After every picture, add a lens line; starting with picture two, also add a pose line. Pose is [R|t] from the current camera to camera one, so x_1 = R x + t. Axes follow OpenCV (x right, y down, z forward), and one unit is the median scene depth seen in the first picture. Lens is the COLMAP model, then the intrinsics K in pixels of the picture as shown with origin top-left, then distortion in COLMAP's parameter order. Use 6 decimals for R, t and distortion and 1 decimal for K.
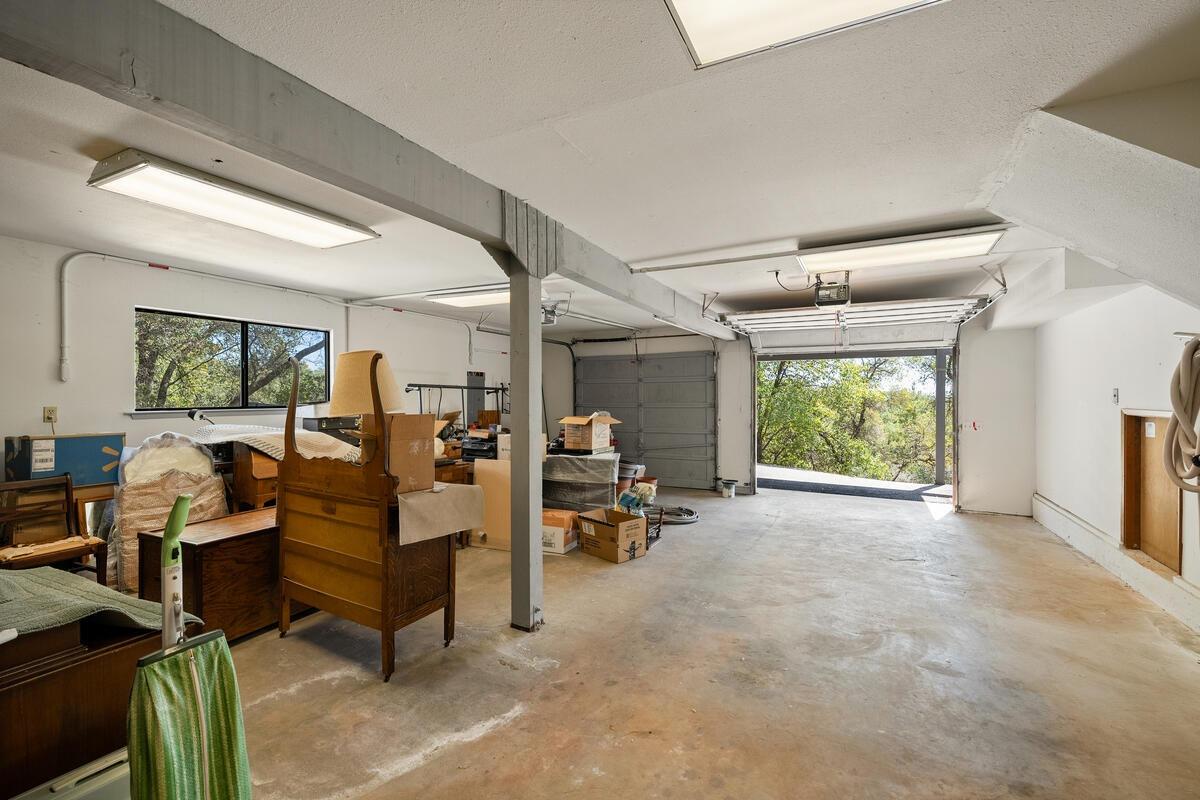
lens RADIAL K [[523.3, 0, 601.7], [0, 523.3, 400.2], [0, 0, 1]] dist [0.003185, 0.000156]
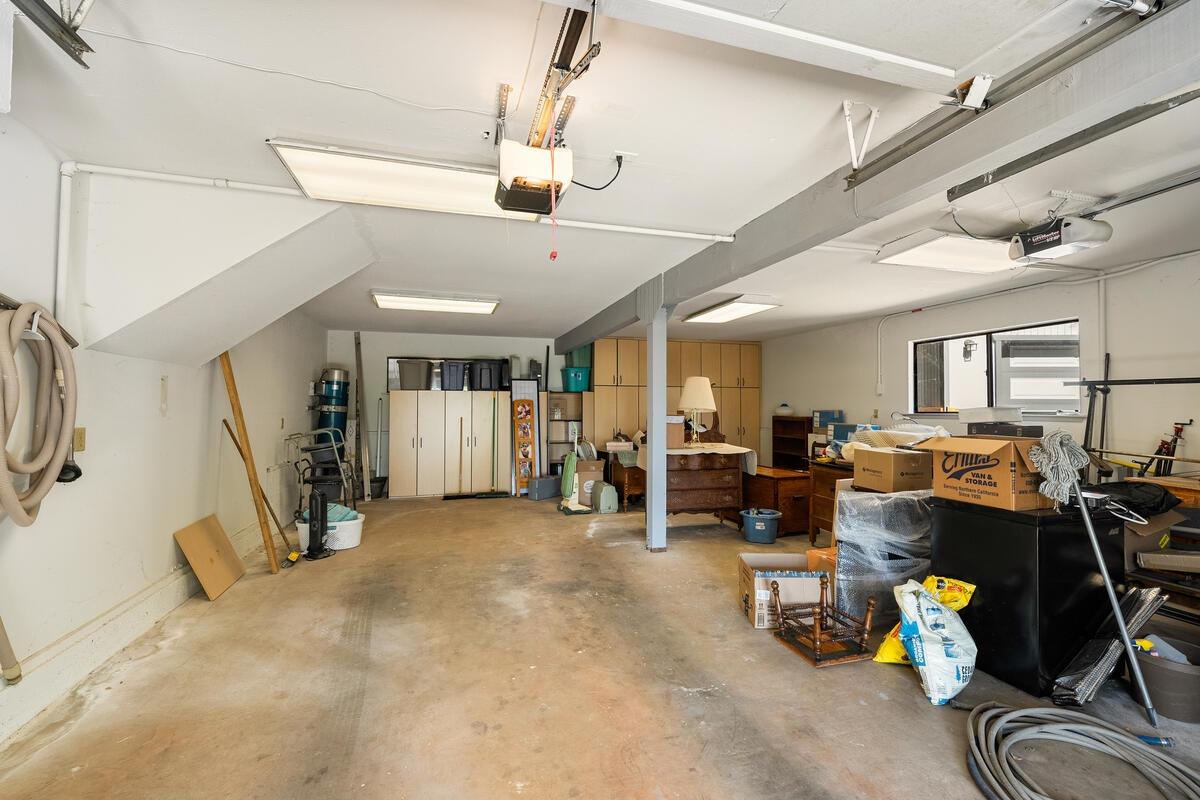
lens RADIAL K [[523.3, 0, 601.2], [0, 523.3, 400.2], [0, 0, 1]] dist [0.003185, 0.000156]
pose [[-0.720782, -0.011826, -0.693061, 1.024262], [-0.006554, 0.999926, -0.010246, 0.008788], [0.693130, -0.002843, -0.720807, 1.958609]]
